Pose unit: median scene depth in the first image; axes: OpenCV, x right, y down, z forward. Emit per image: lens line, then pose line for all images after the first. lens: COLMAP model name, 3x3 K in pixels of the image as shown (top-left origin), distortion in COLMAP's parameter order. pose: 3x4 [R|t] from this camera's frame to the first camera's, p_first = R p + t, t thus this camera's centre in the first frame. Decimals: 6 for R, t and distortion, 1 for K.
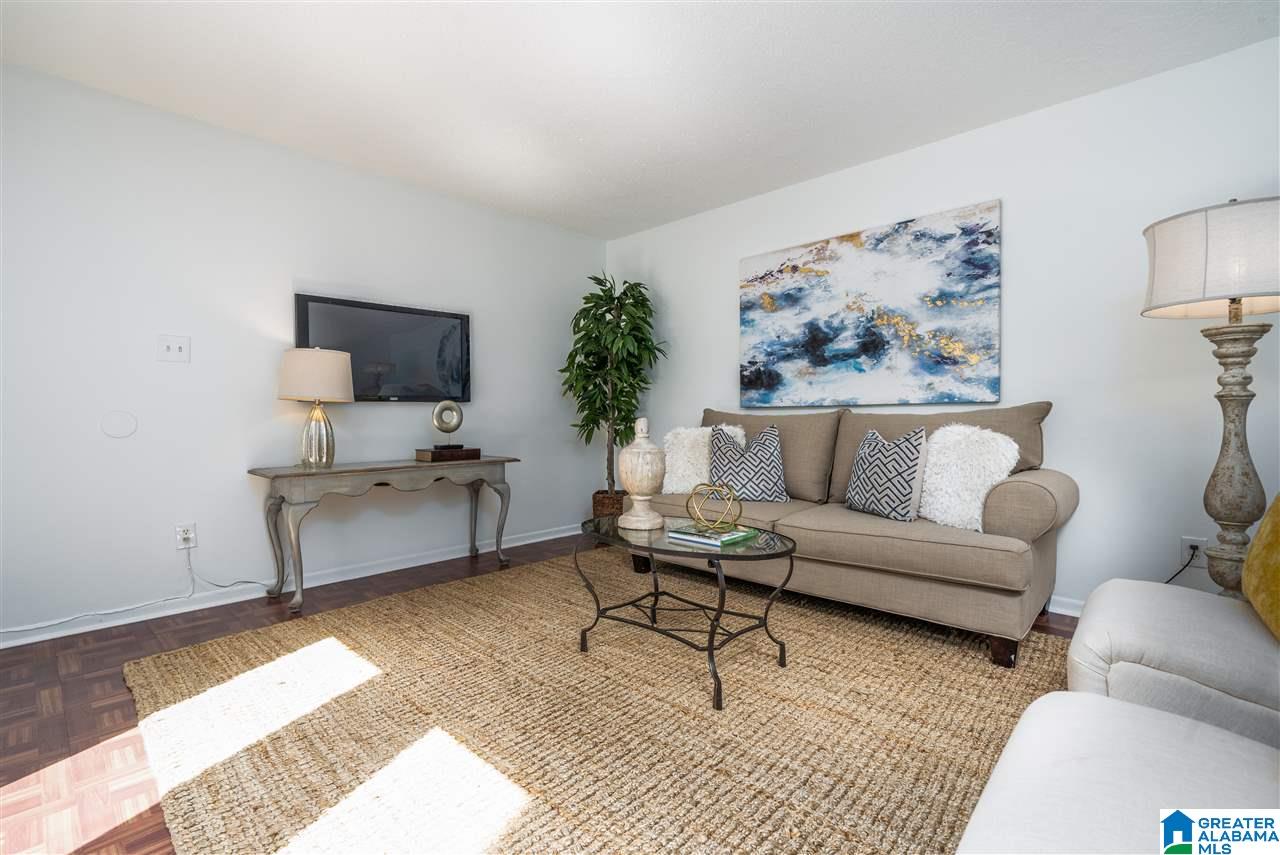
lens RADIAL K [[574.3, 0, 642.5], [0, 574.3, 423.4], [0, 0, 1]] dist [-0.000645, 0.000573]
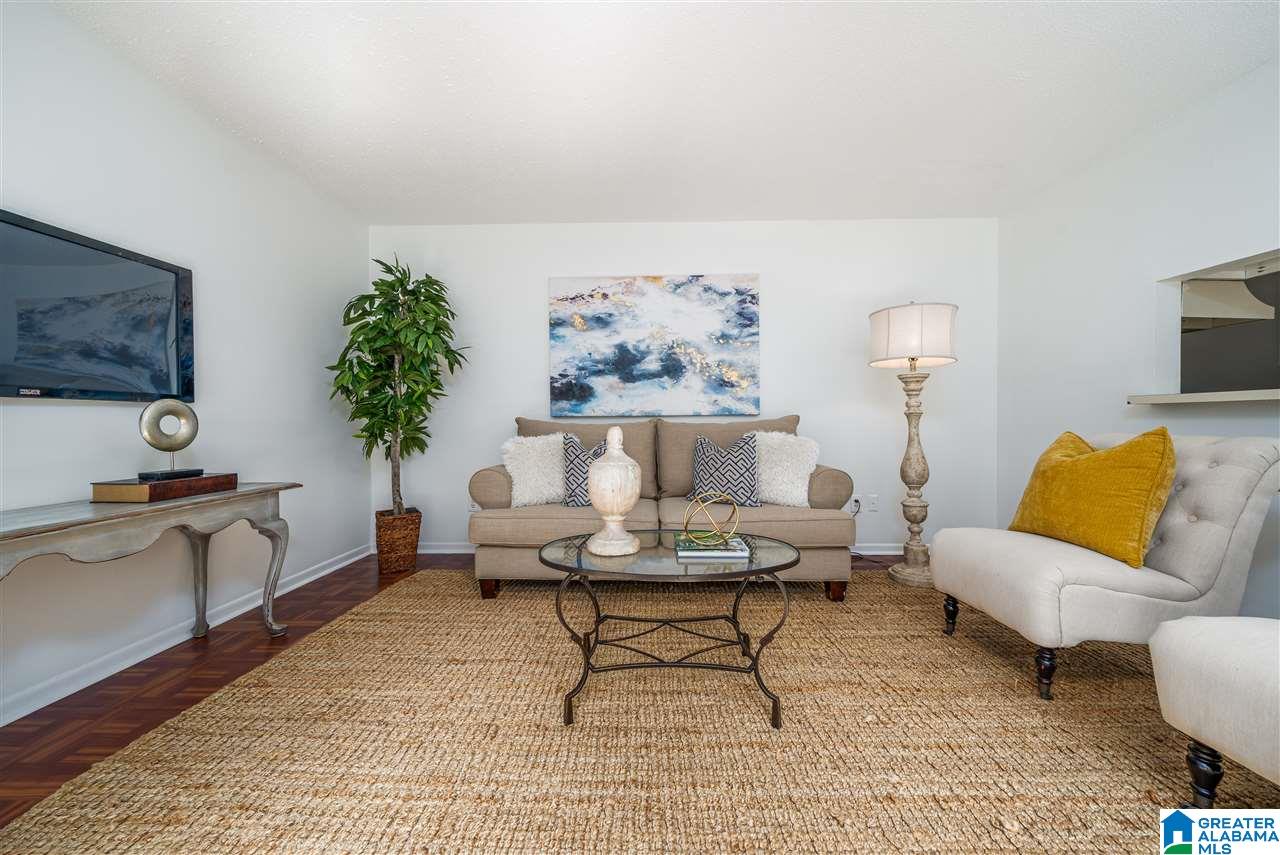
lens RADIAL K [[441.4, 0, 638.6], [0, 441.4, 426.5], [0, 0, 1]] dist [-0.000294, -0.000315]
pose [[0.744638, -0.002917, 0.667462, -0.291217], [0.008340, 0.999953, -0.004934, -0.004233], [-0.667416, 0.009241, 0.744627, 0.321714]]
